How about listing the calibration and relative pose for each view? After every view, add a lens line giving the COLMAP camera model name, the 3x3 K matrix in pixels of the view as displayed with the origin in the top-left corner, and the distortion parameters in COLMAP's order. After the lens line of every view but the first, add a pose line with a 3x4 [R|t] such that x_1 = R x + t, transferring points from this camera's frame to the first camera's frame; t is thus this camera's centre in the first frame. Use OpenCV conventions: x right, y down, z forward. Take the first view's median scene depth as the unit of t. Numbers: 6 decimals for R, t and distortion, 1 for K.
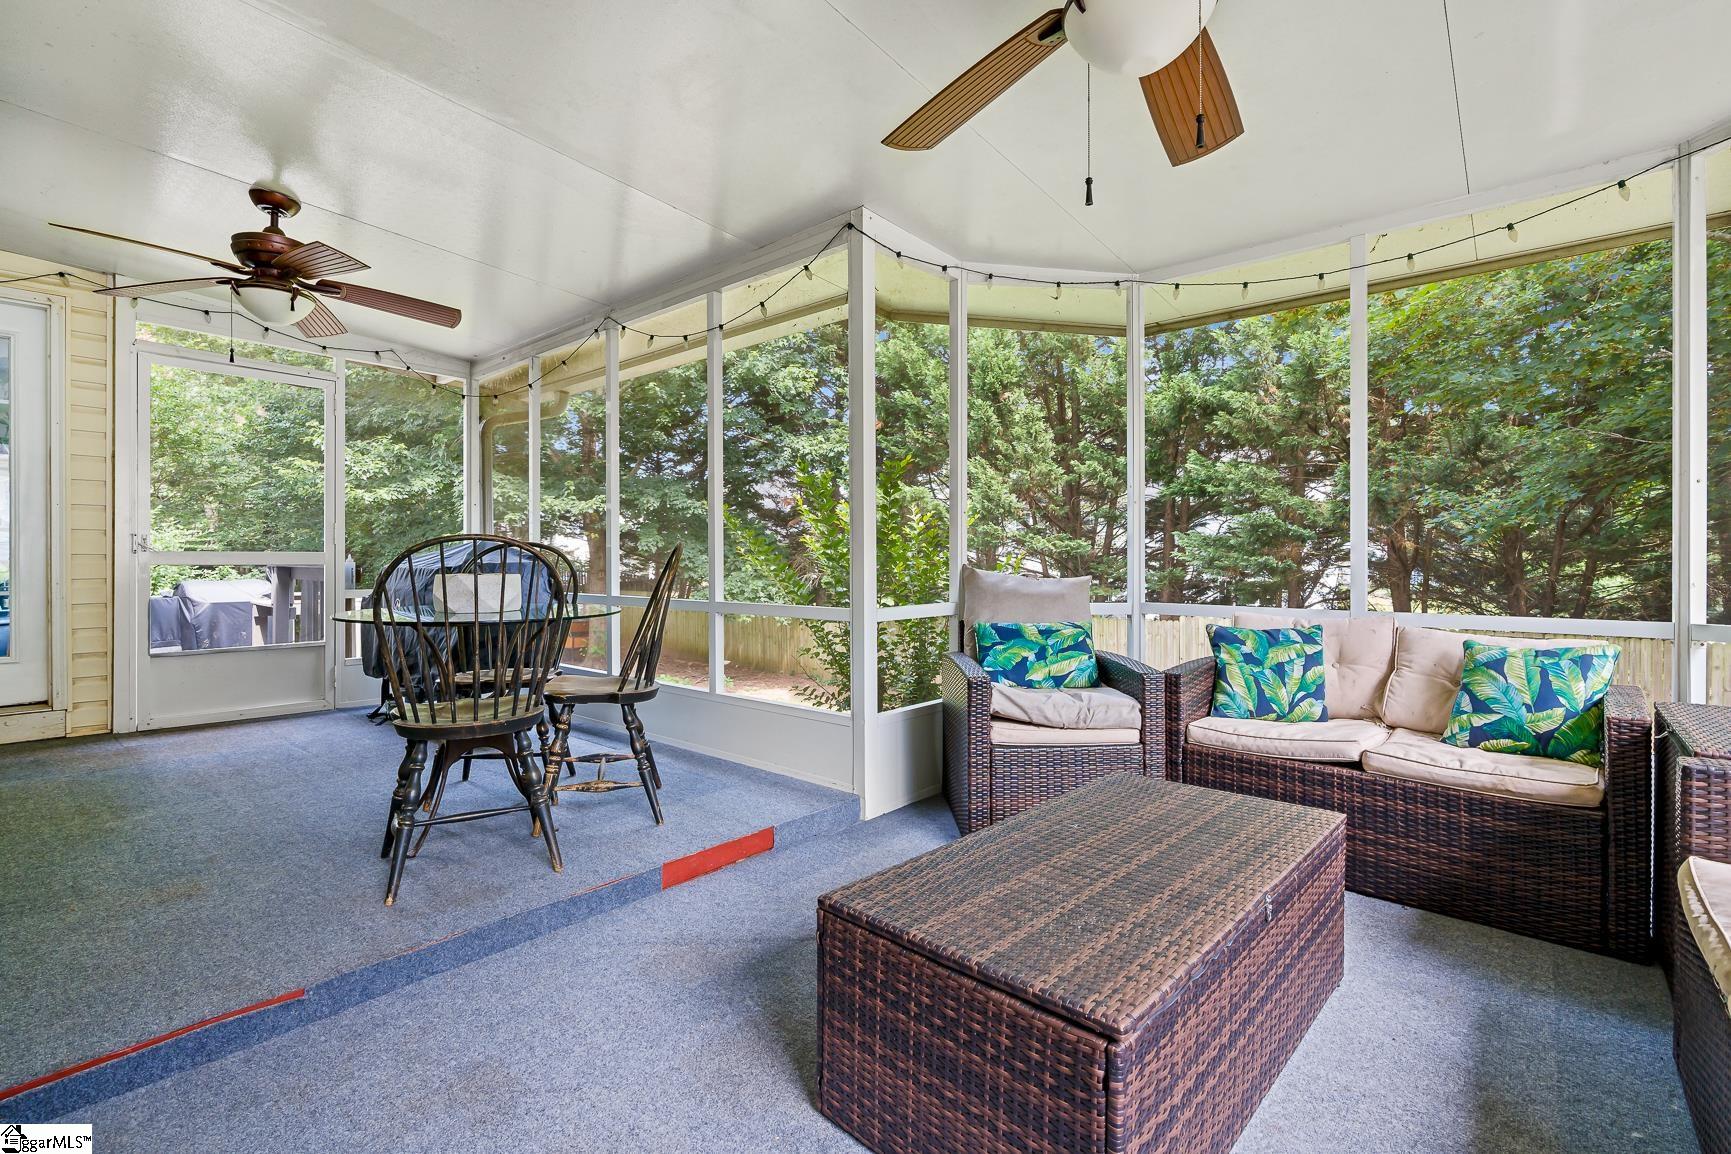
lens RADIAL K [[779.4, 0, 870.0], [0, 779.4, 564.2], [0, 0, 1]] dist [-0.011986, 0.000963]
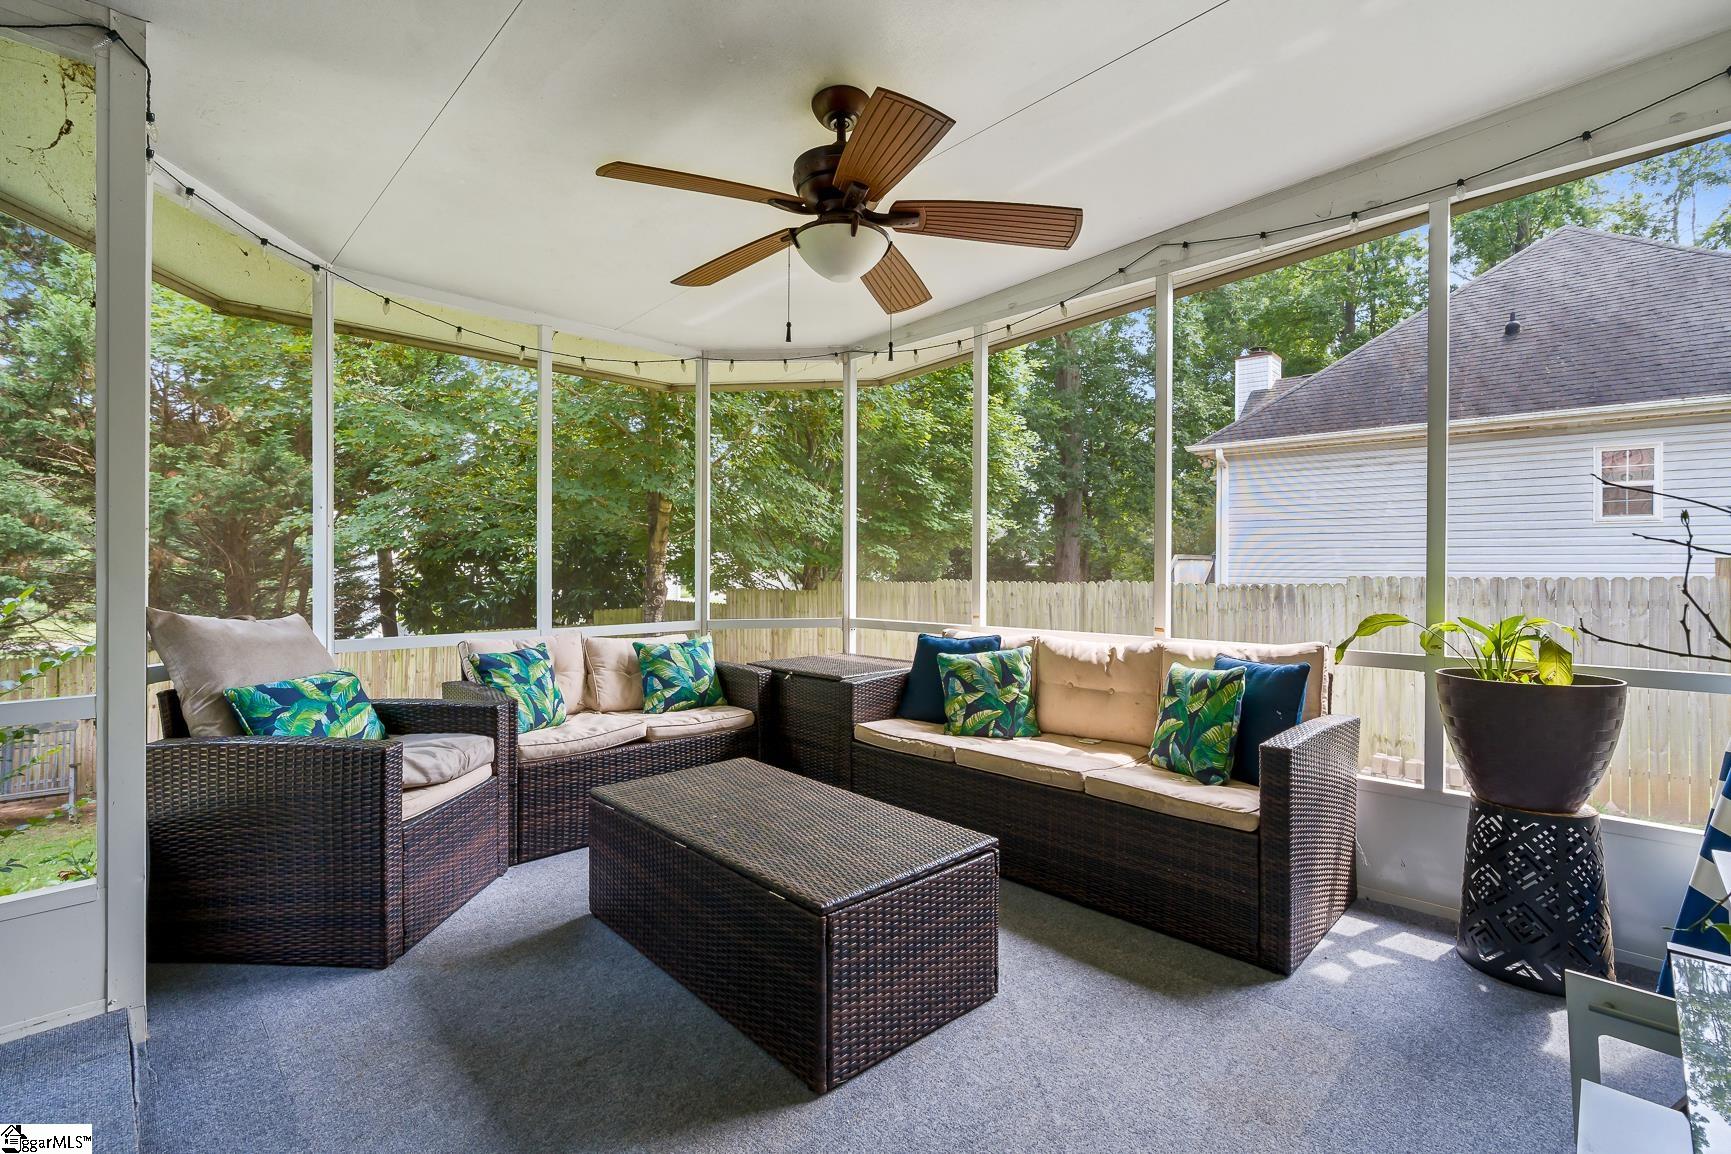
lens RADIAL K [[779.4, 0, 866.8], [0, 779.4, 573.2], [0, 0, 1]] dist [-0.011986, 0.000963]
pose [[0.063419, -0.006734, 0.997964, -0.624490], [0.007220, 0.999954, 0.006289, -0.035881], [-0.997961, 0.006807, 0.063465, 0.447009]]
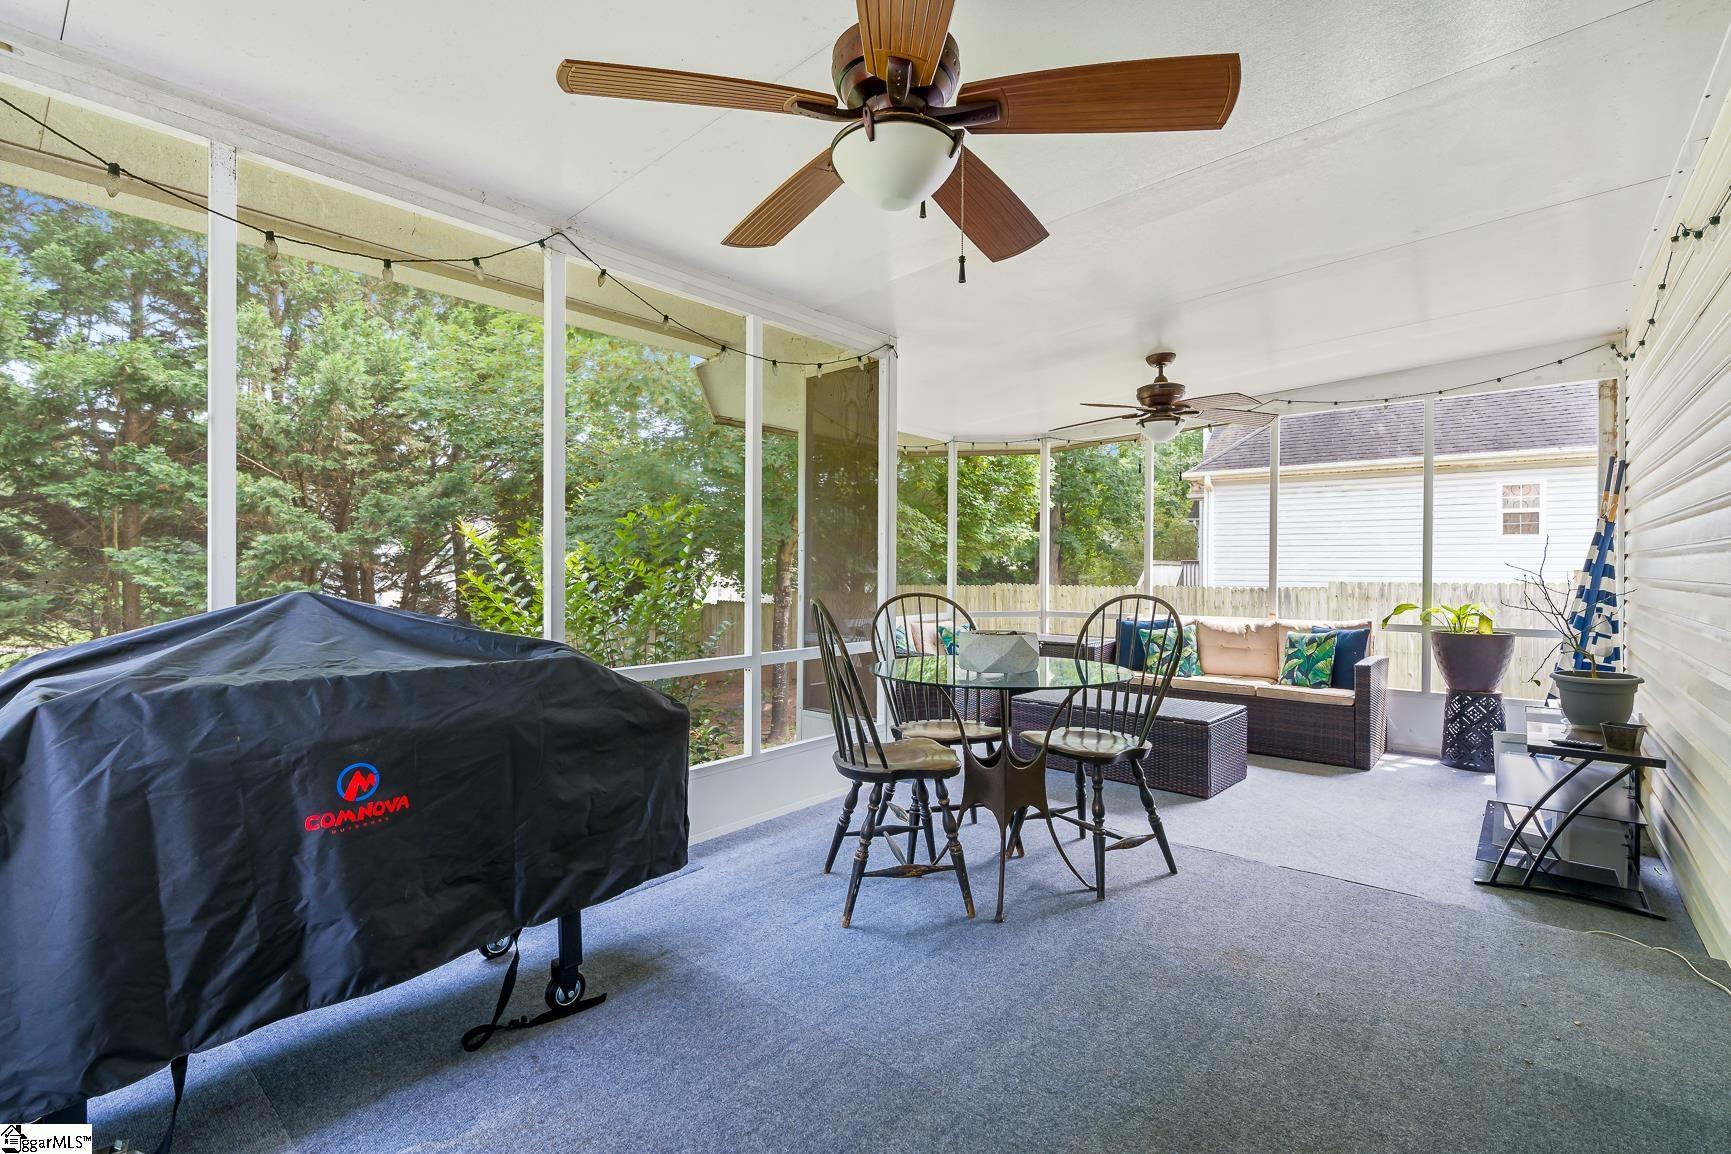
lens RADIAL K [[779.4, 0, 865.5], [0, 779.4, 574.7], [0, 0, 1]] dist [-0.011986, 0.000963]
pose [[-0.009366, -0.007017, 0.999932, -1.249352], [0.005855, 0.999958, 0.007072, -0.058926], [-0.999939, 0.005921, -0.009324, 0.975661]]
